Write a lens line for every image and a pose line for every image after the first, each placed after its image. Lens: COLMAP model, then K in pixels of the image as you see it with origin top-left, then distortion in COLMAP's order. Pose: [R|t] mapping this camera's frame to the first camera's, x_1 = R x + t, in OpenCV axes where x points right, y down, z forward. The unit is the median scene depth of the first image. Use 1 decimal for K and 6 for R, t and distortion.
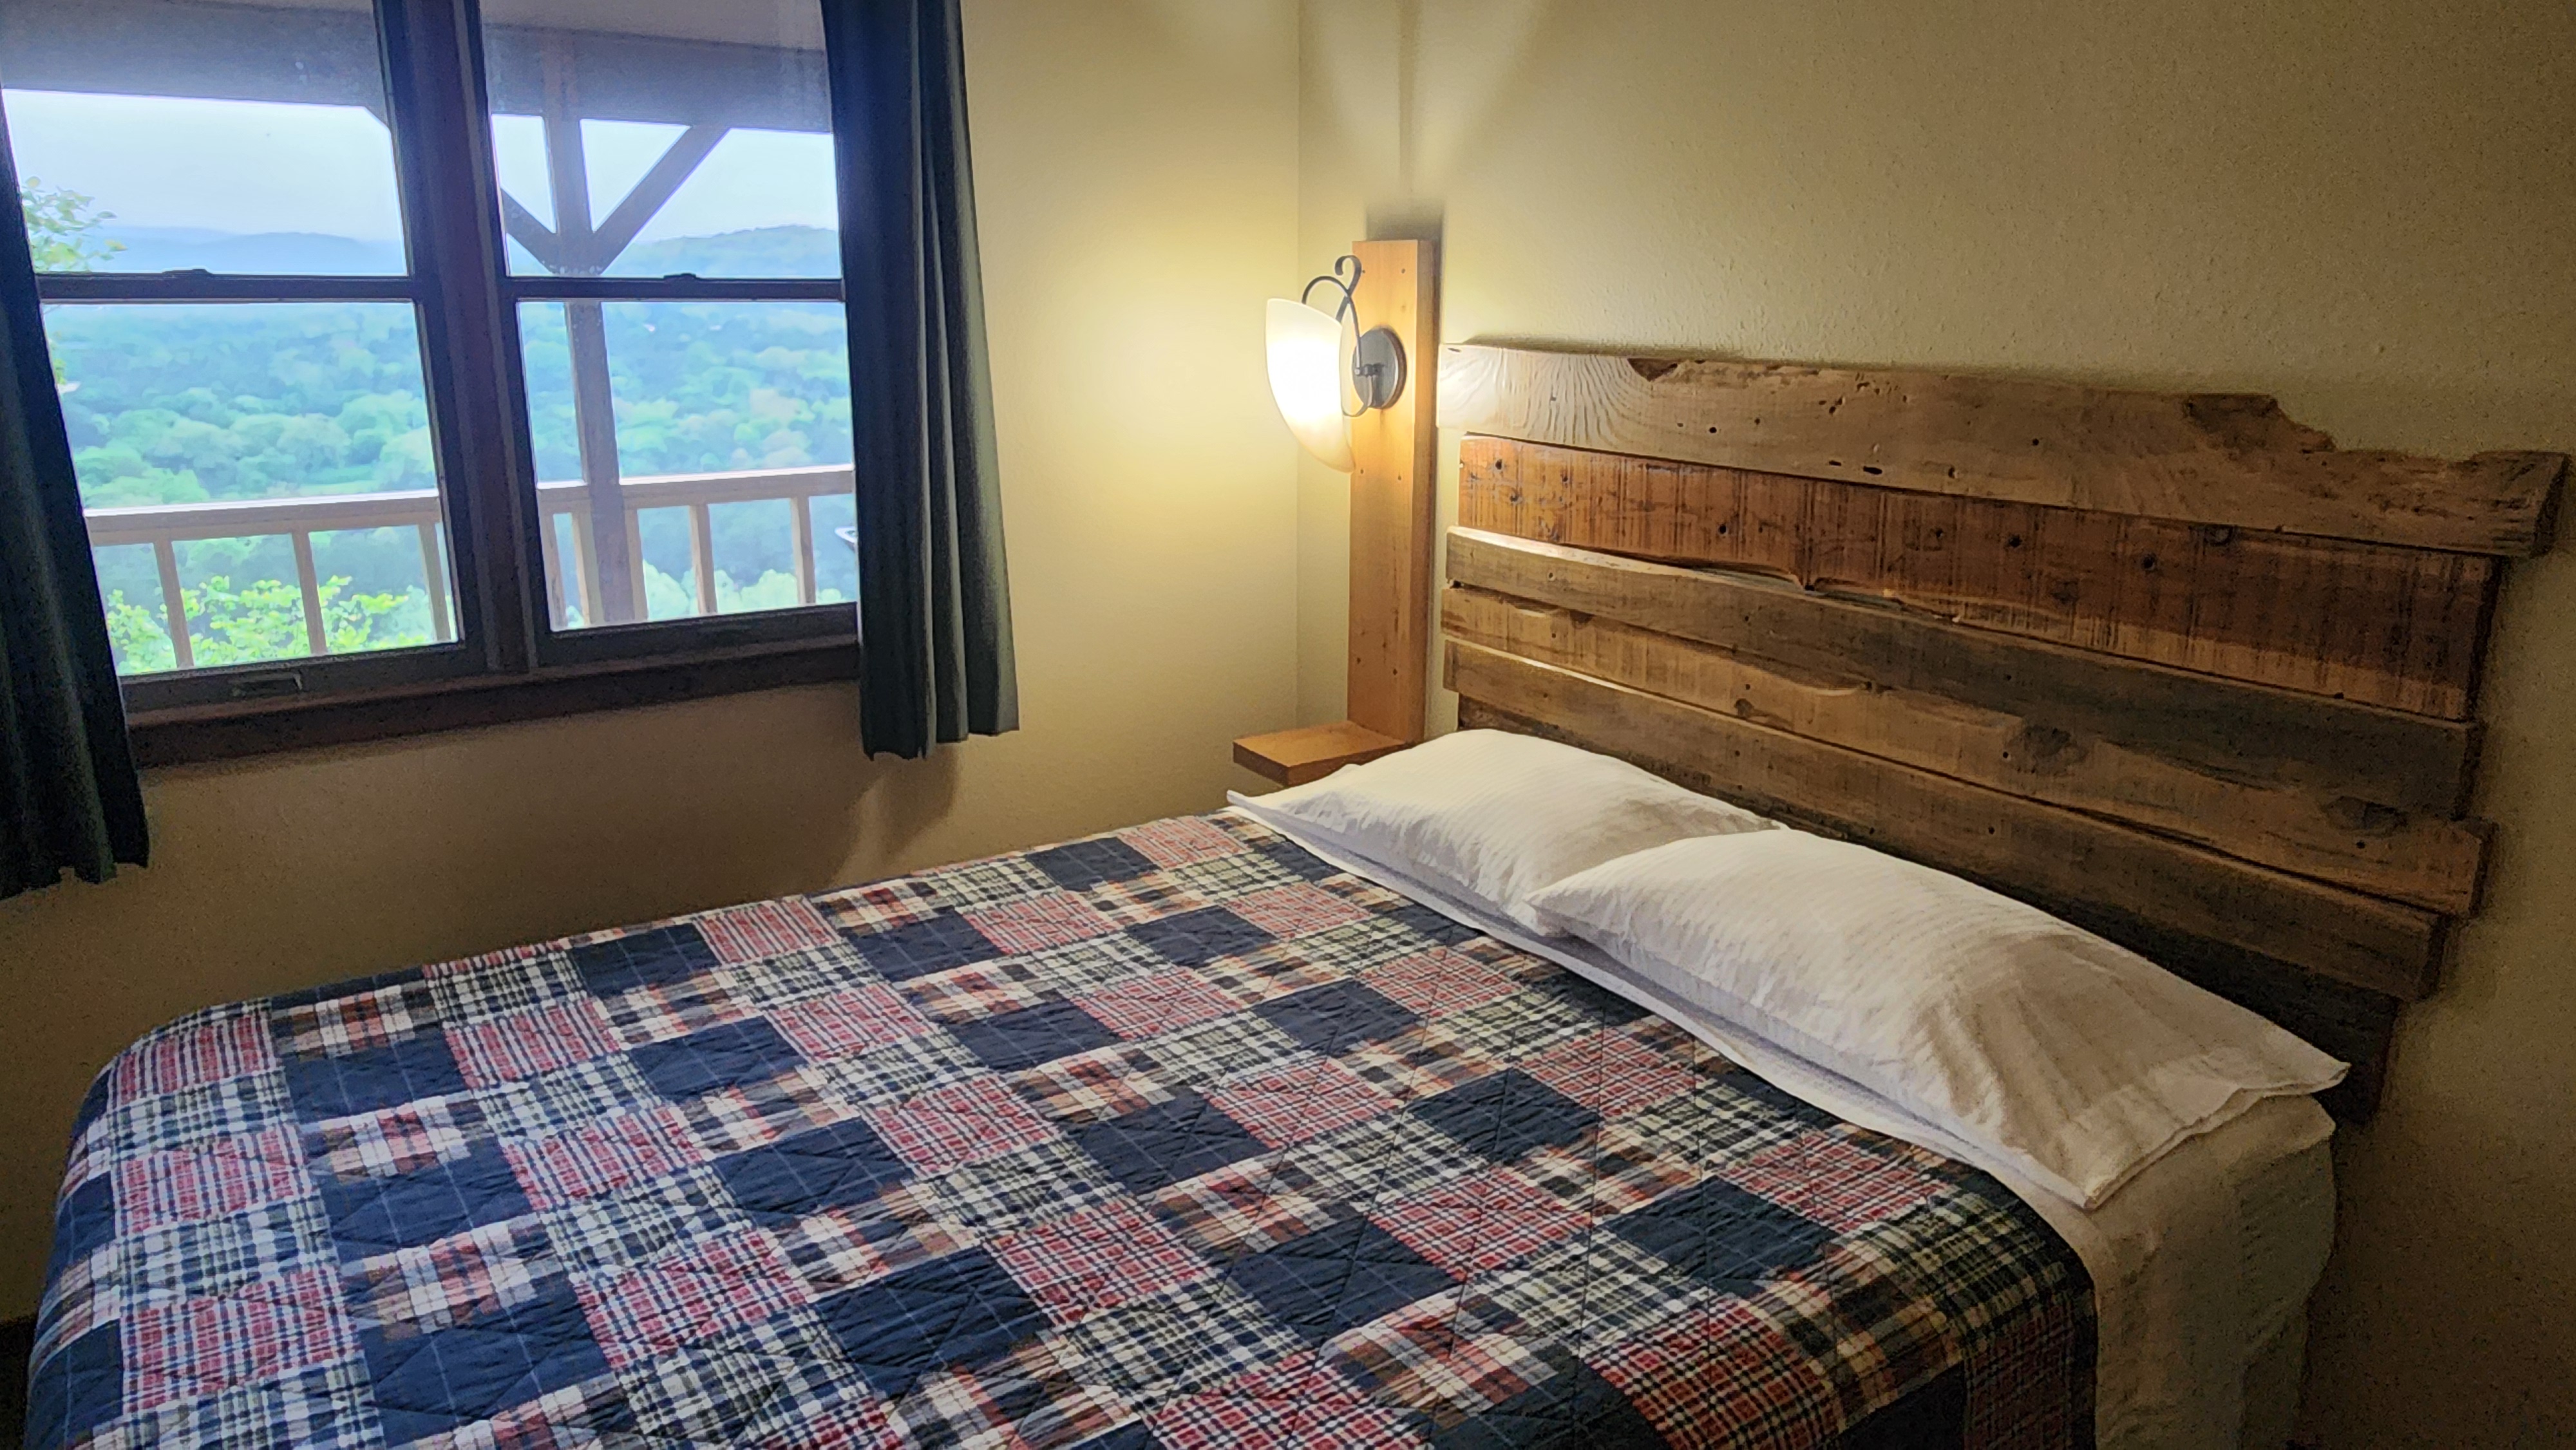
lens RADIAL K [[1647.0, 0, 1288.0], [0, 1647.0, 725.0], [0, 0, 1]] dist [0.004638, 0.005553]
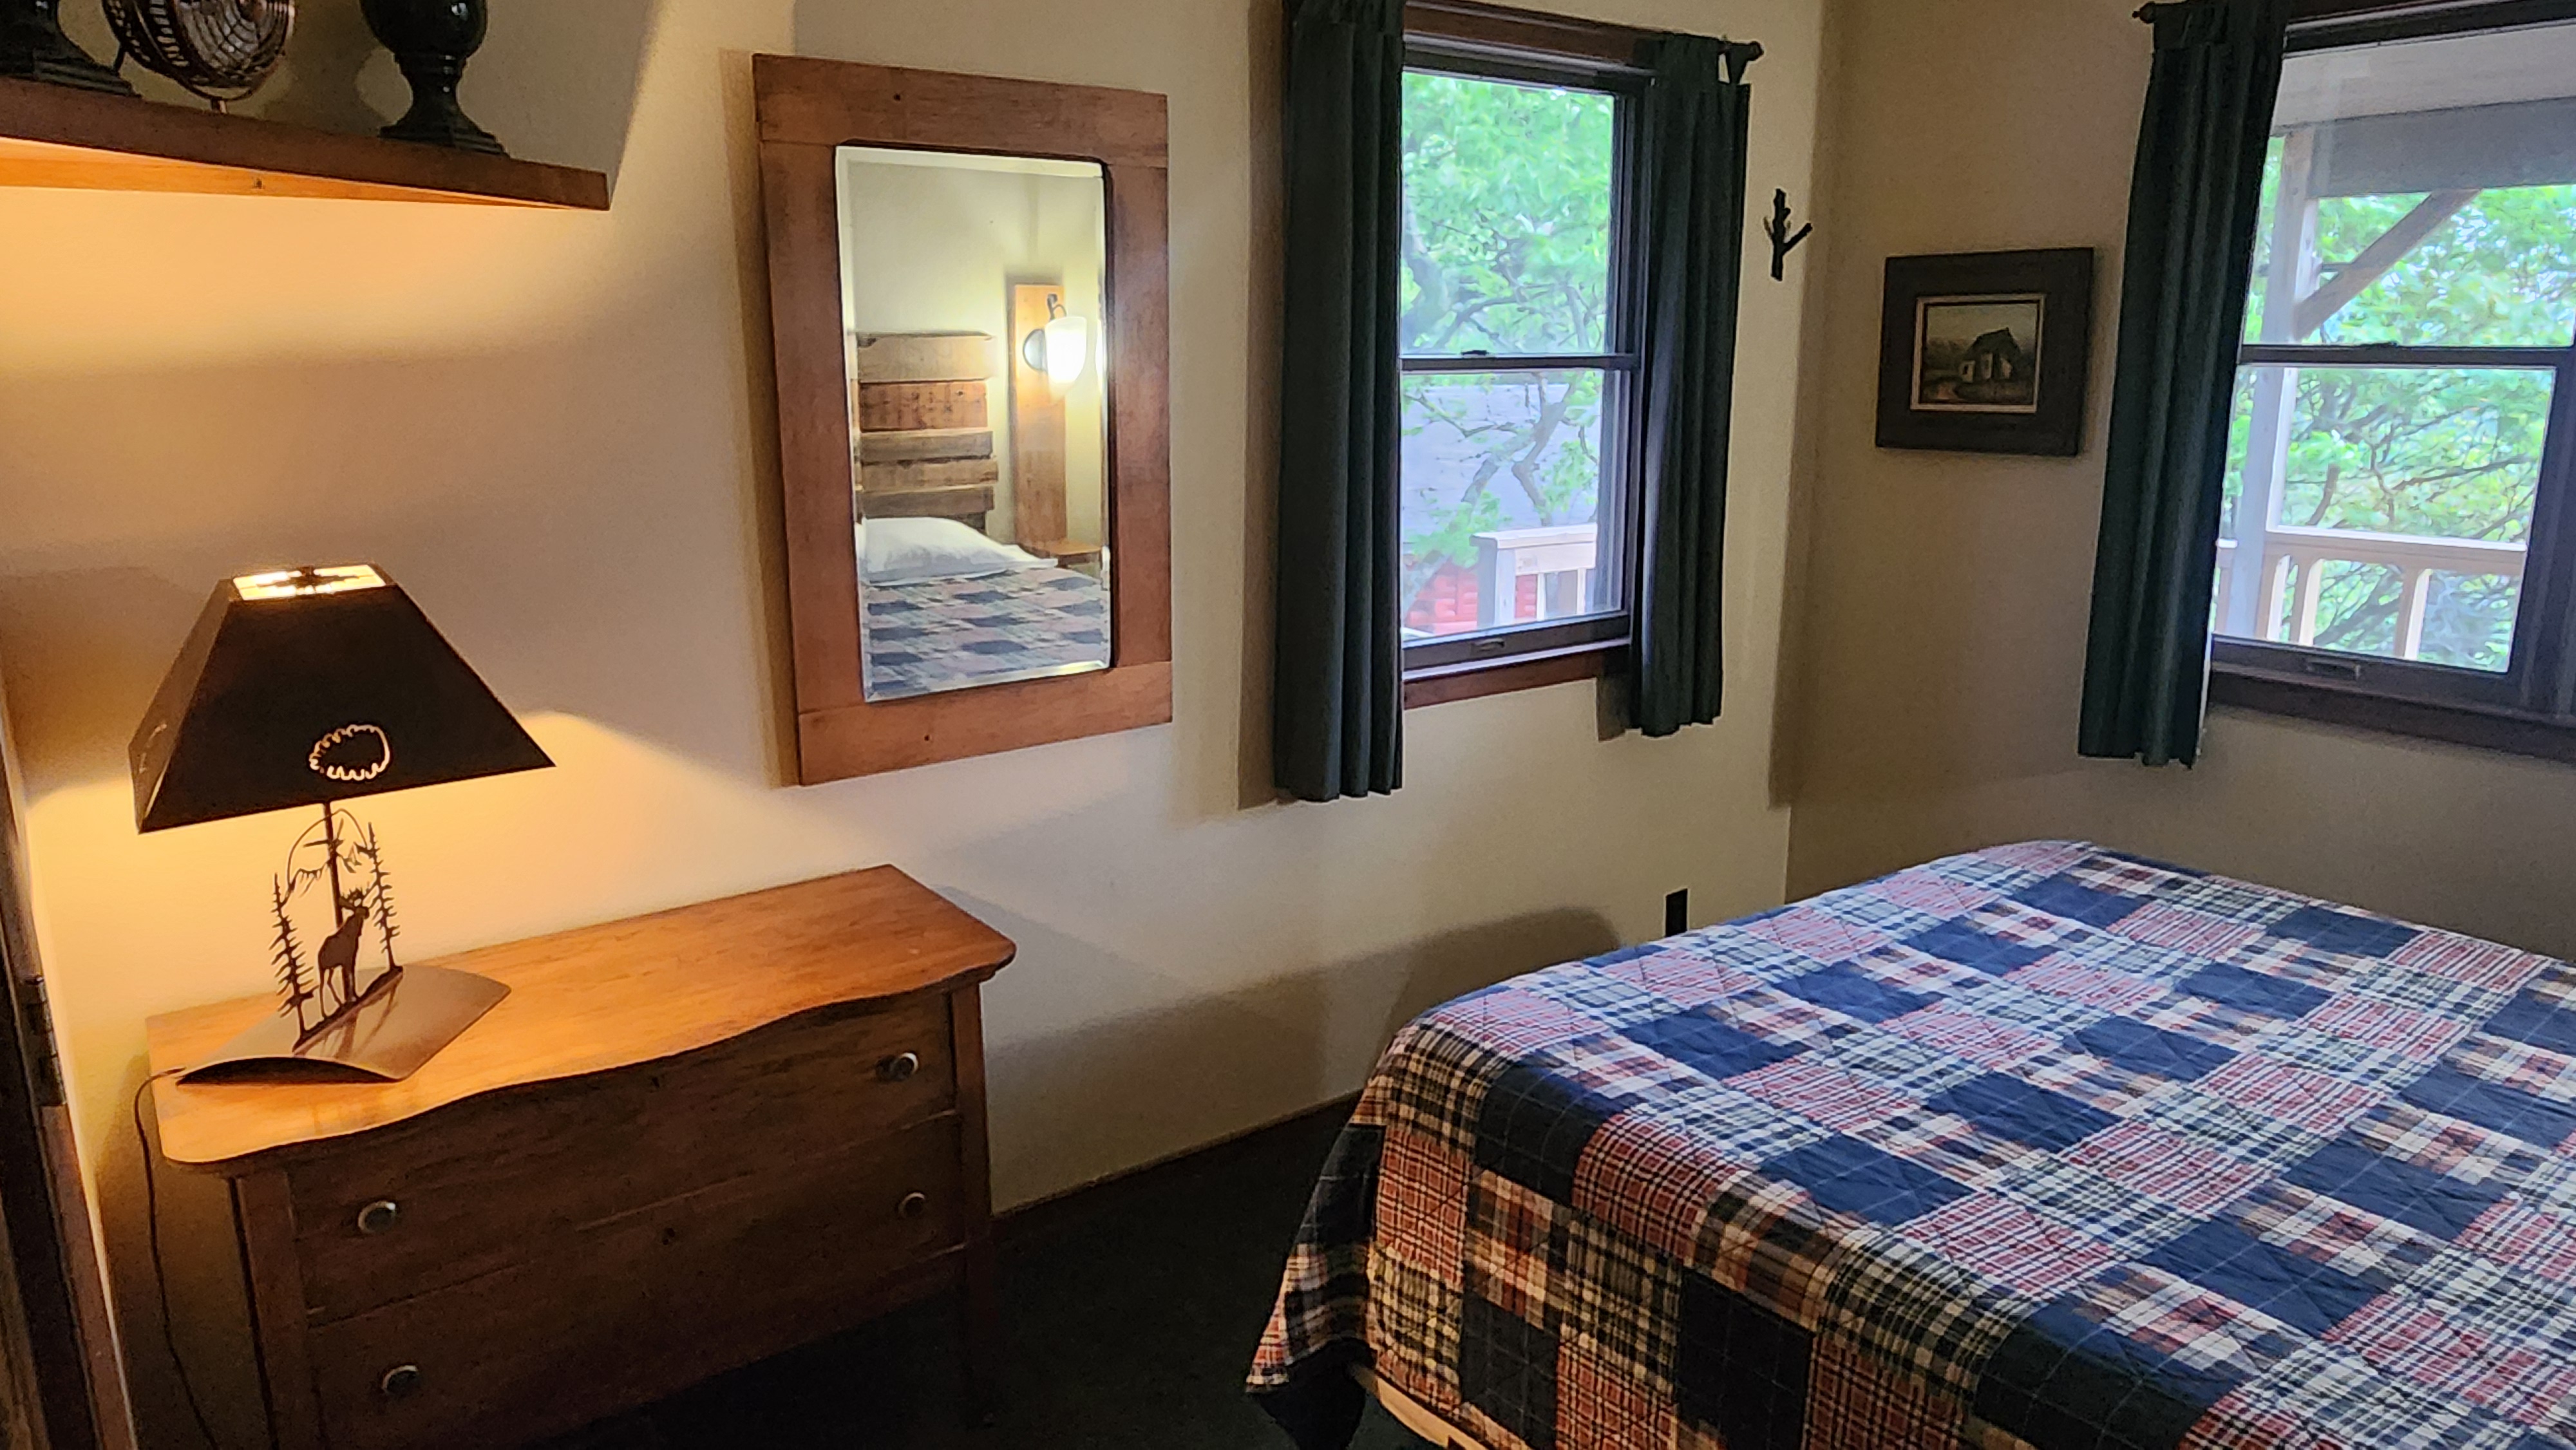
lens RADIAL K [[1651.3, 0, 1299.8], [0, 1651.3, 724.1], [0, 0, 1]] dist [-0.003556, 0.001715]
pose [[0.053550, 0.221320, -0.973730, 0.705440], [-0.256907, 0.945358, 0.200742, -0.042189], [0.964951, 0.239409, 0.107483, 0.147863]]
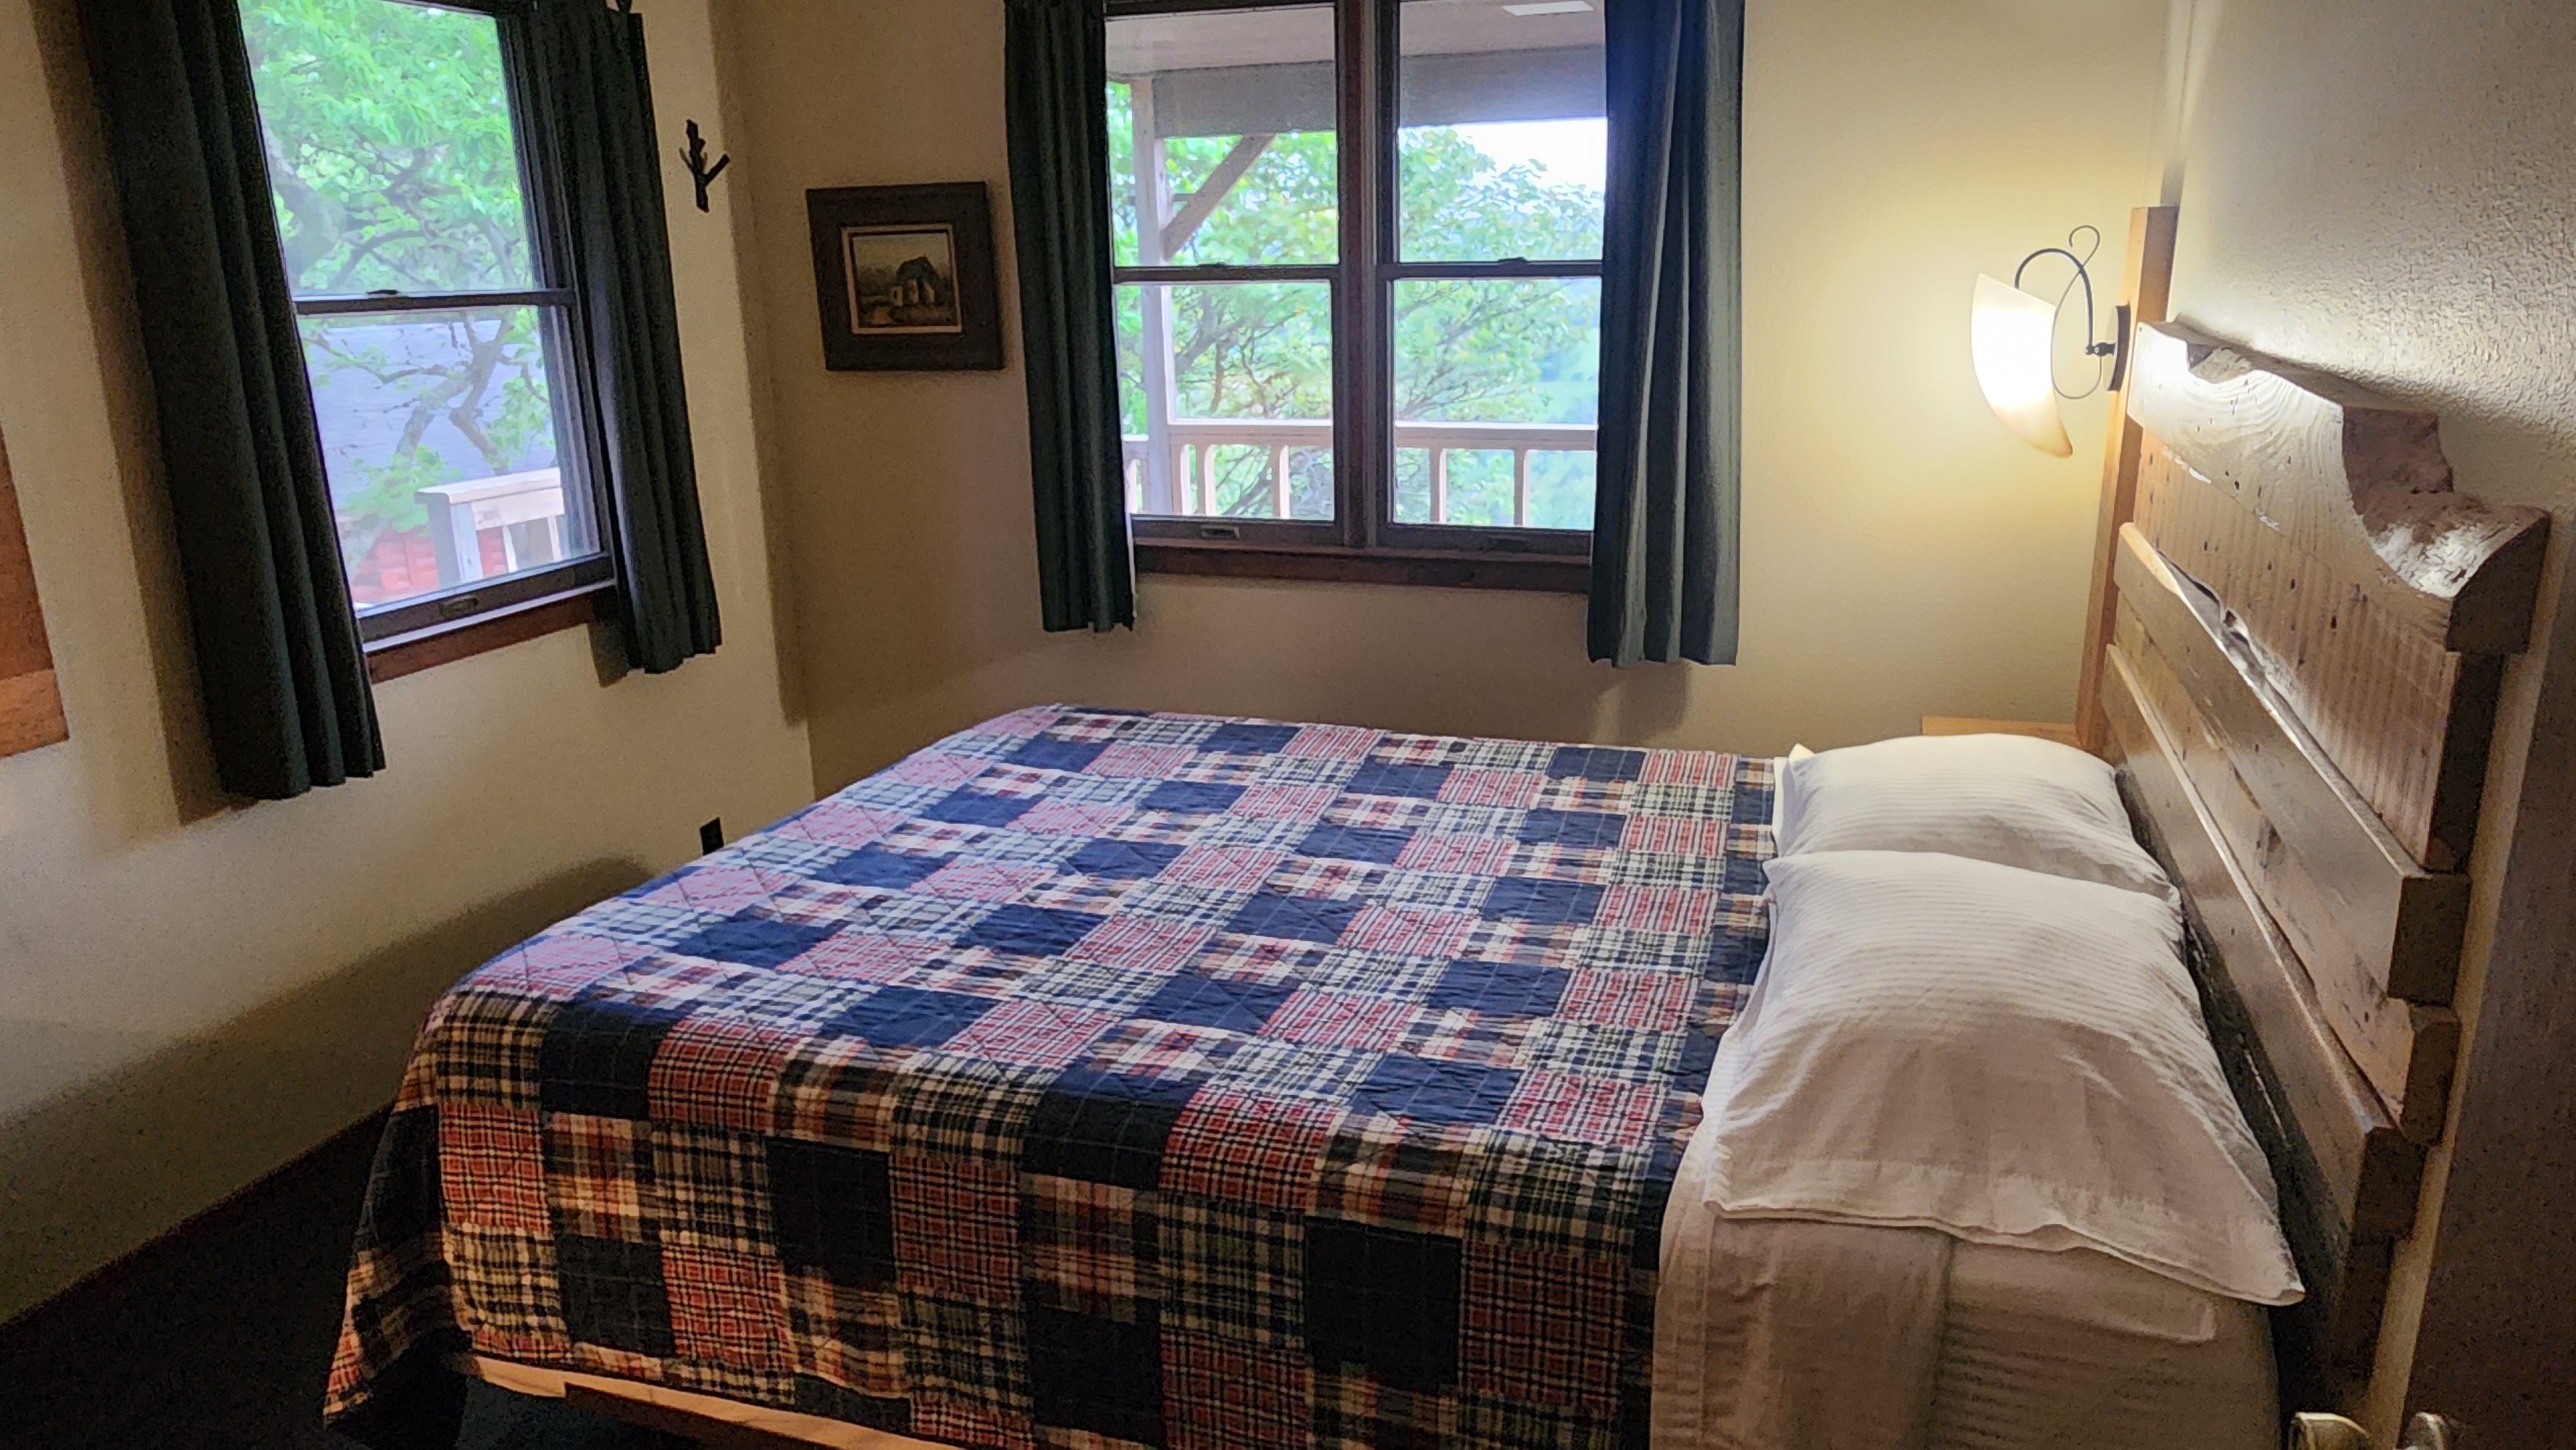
lens RADIAL K [[1647.0, 0, 1288.0], [0, 1647.0, 725.0], [0, 0, 1]] dist [0.004638, 0.005553]
pose [[0.602366, 0.202750, -0.772042, 0.793576], [-0.184011, 0.976424, 0.112854, -0.041895], [0.776721, 0.074085, 0.625473, 0.128938]]
